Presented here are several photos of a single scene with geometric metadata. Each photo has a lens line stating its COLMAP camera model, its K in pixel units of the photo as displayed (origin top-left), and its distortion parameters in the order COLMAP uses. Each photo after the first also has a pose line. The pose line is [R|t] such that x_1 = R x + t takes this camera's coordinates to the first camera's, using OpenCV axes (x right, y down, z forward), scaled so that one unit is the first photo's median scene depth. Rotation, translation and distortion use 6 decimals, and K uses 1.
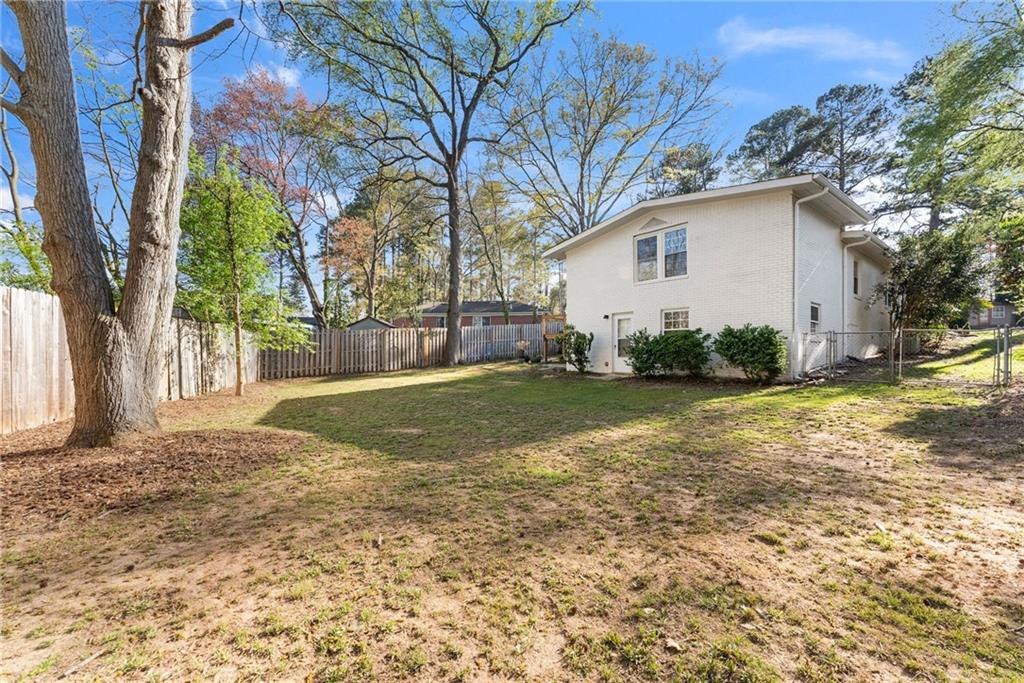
lens RADIAL K [[416.9, 0, 517.3], [0, 416.9, 354.7], [0, 0, 1]] dist [-0.000006, 0.001446]
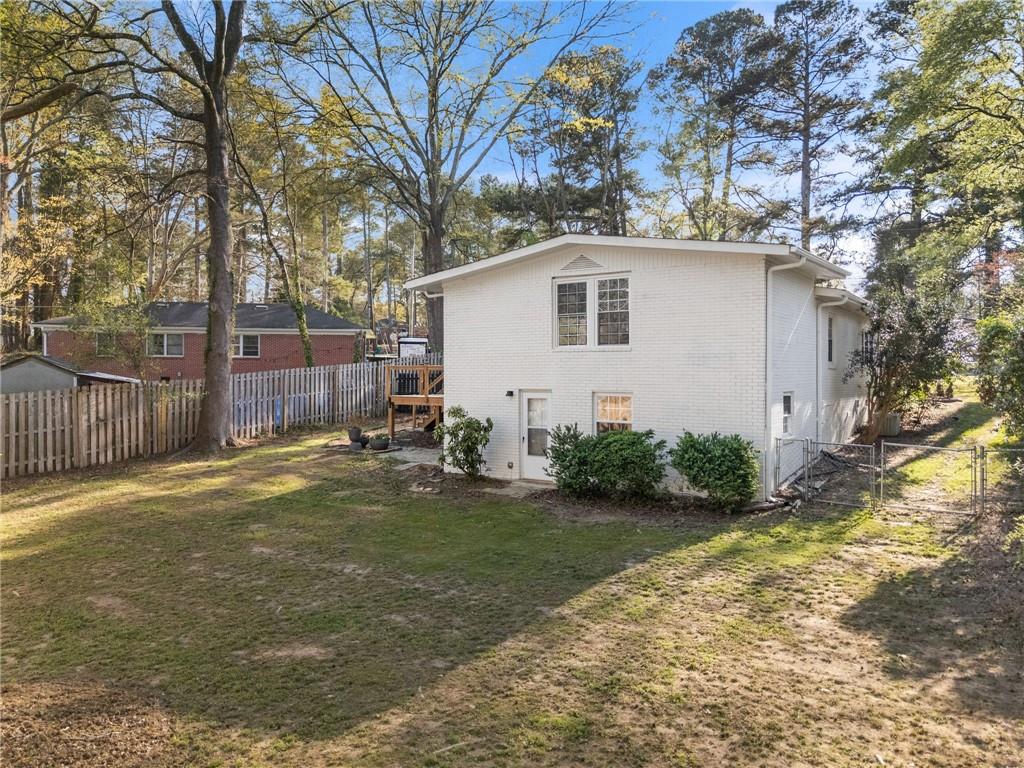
lens RADIAL K [[755.6, 0, 512.6], [0, 755.6, 382.2], [0, 0, 1]] dist [0.056054, -0.020534]
pose [[0.955161, -0.007057, 0.296002, -0.134479], [0.003979, 0.999932, 0.011001, -0.122441], [-0.296059, -0.009330, 0.955124, -0.135373]]
